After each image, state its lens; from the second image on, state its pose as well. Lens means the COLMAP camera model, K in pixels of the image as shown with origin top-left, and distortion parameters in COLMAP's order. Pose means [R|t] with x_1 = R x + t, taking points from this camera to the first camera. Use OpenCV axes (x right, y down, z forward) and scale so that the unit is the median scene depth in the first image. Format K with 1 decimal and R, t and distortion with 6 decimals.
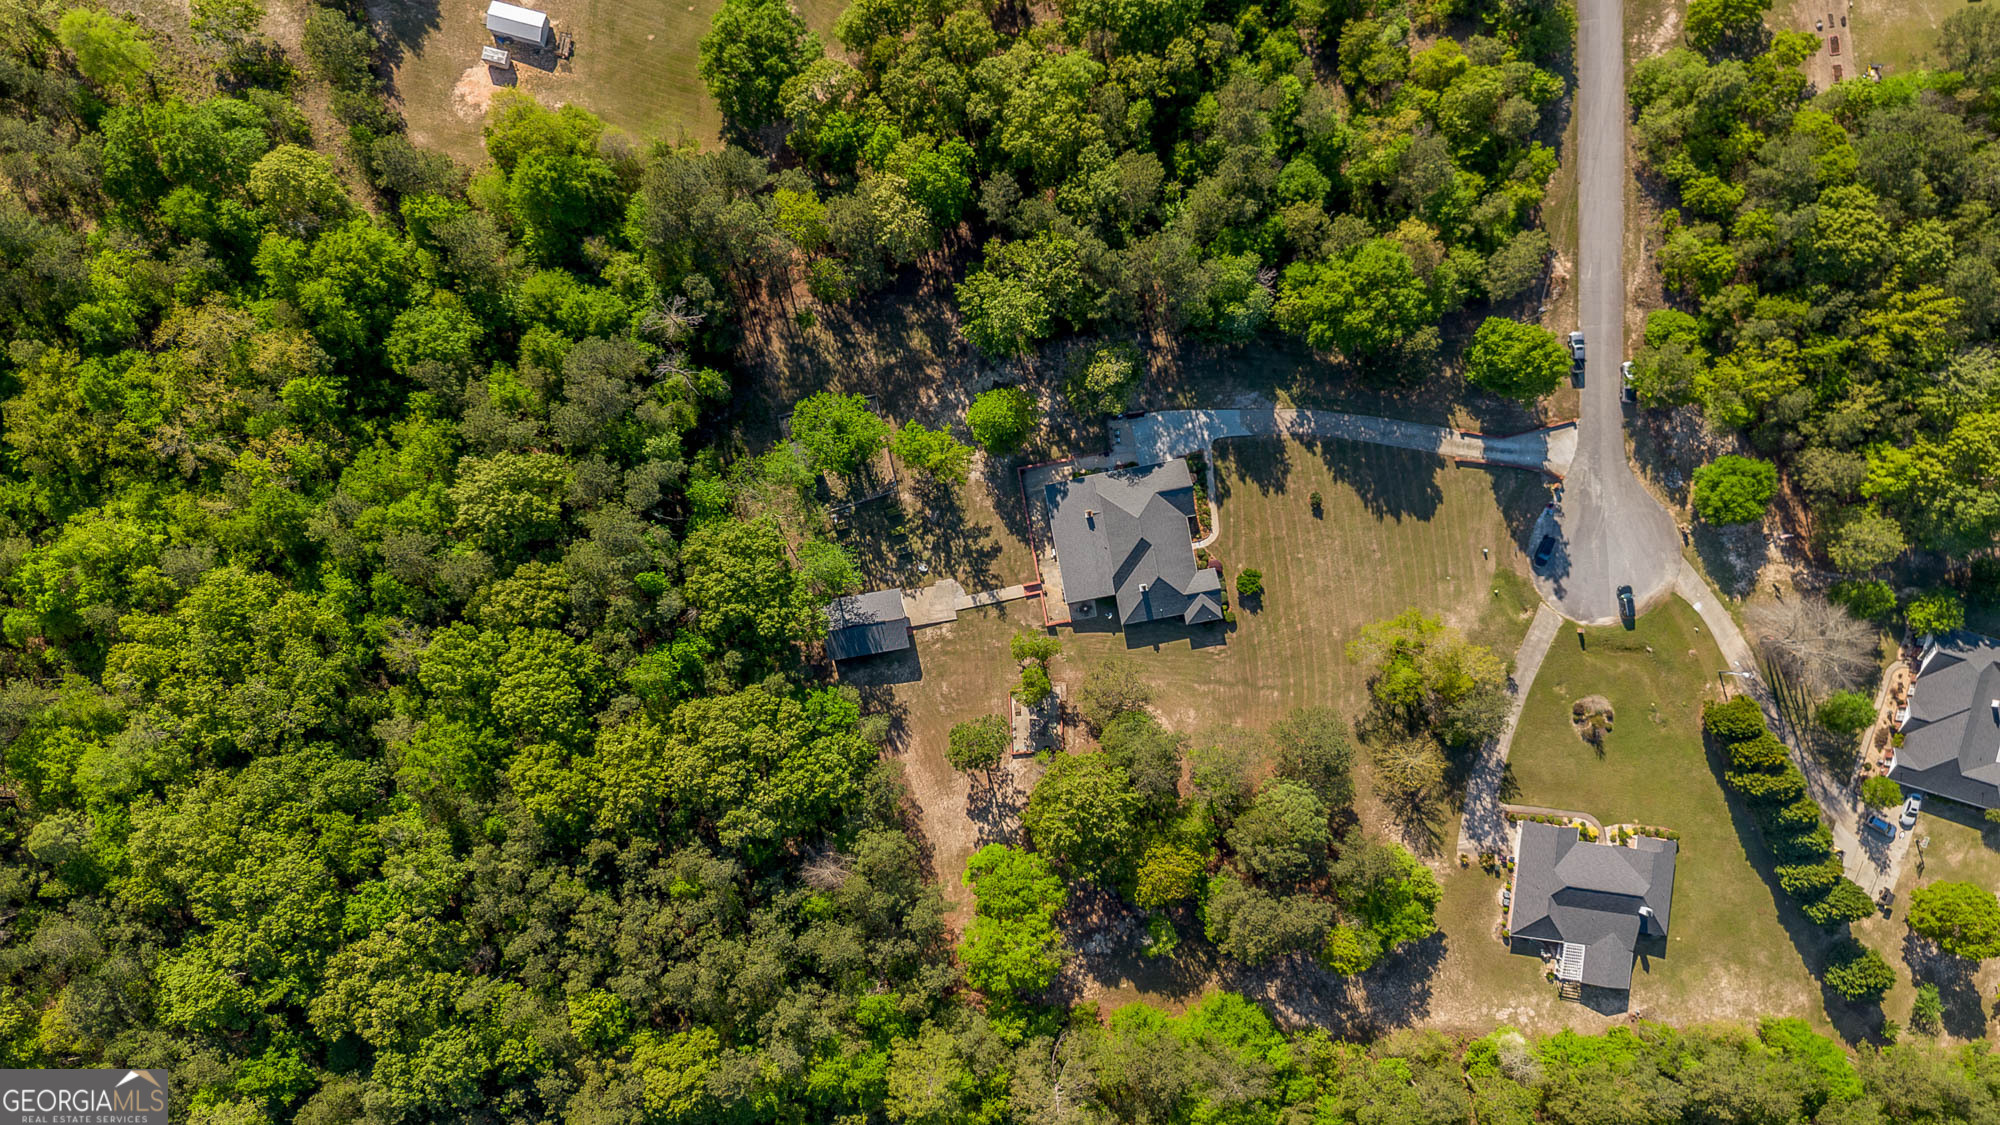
lens RADIAL K [[1412.0, 0, 1000.0], [0, 1412.0, 562.5], [0, 0, 1]] dist [0.080394, -0.084963]
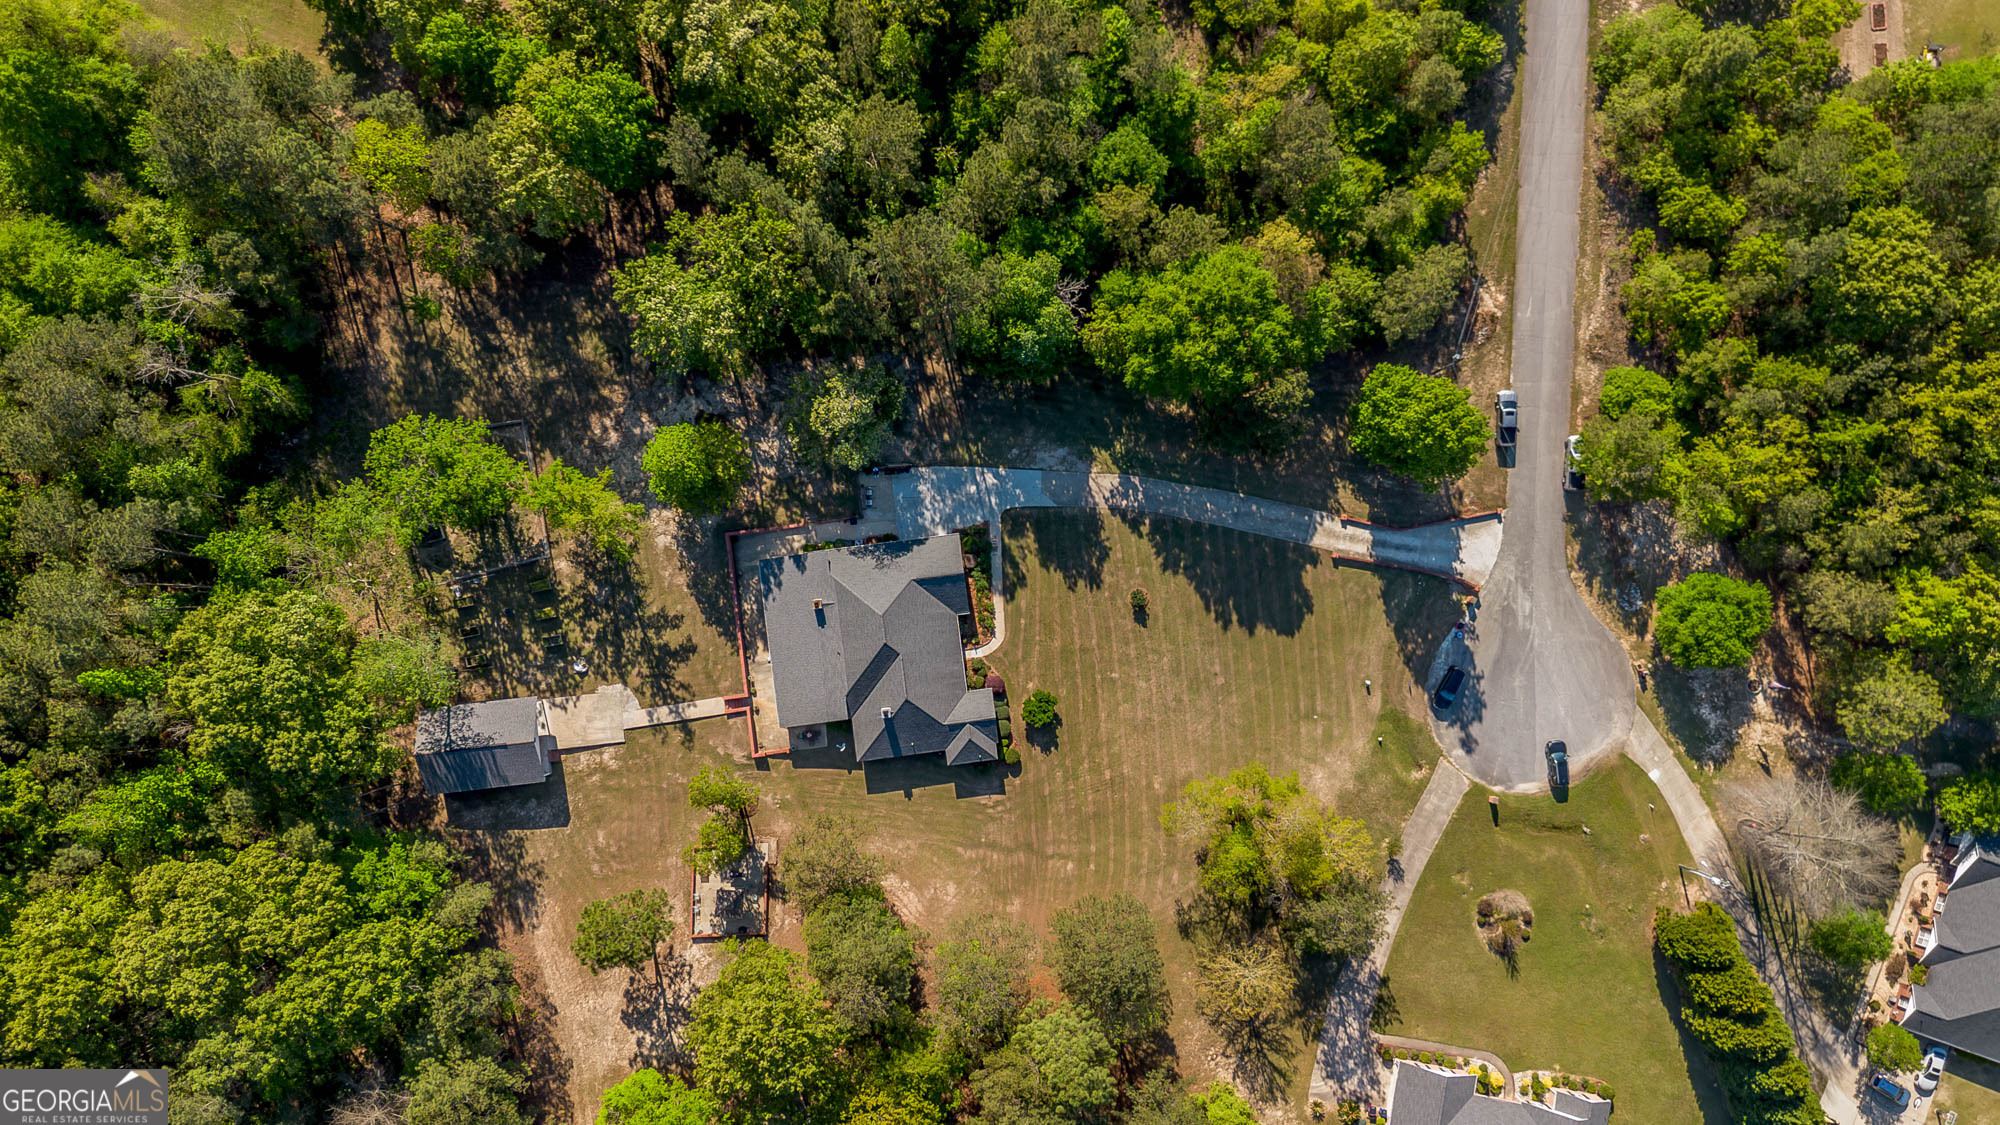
lens RADIAL K [[1412.0, 0, 1000.0], [0, 1412.0, 562.5], [0, 0, 1]] dist [0.080394, -0.084963]
pose [[0.998454, 0.054953, 0.008405, 0.147184], [-0.054855, 0.998428, -0.011493, -0.052220], [-0.009024, 0.011014, 0.999899, 0.282393]]
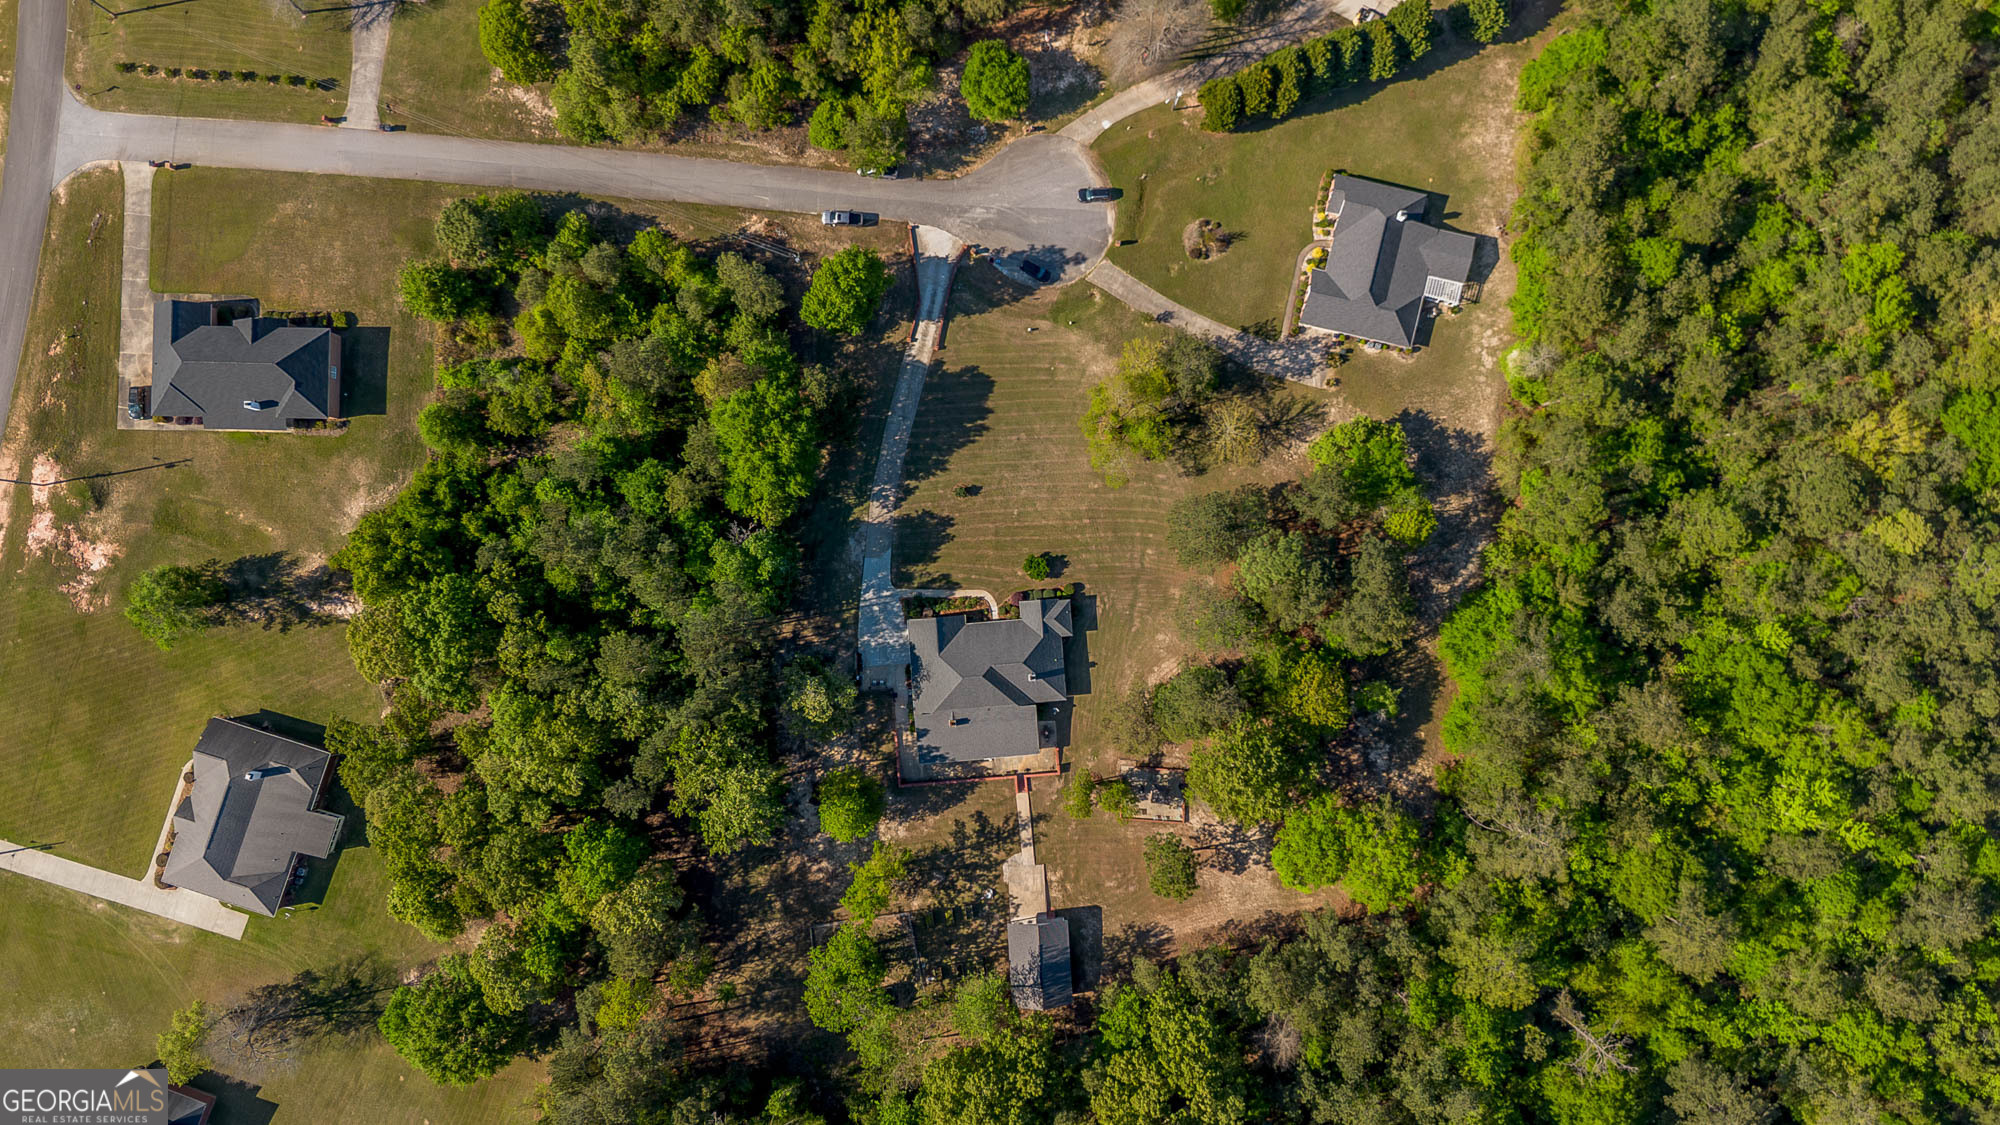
lens RADIAL K [[1430.9, 0, 1002.6], [0, 1430.9, 566.1], [0, 0, 1]] dist [0.100210, -0.119216]
pose [[0.103399, -0.994633, 0.003792, 0.172362], [0.994388, 0.103457, 0.022117, -0.033333], [-0.022391, 0.001484, 0.999748, -0.013984]]
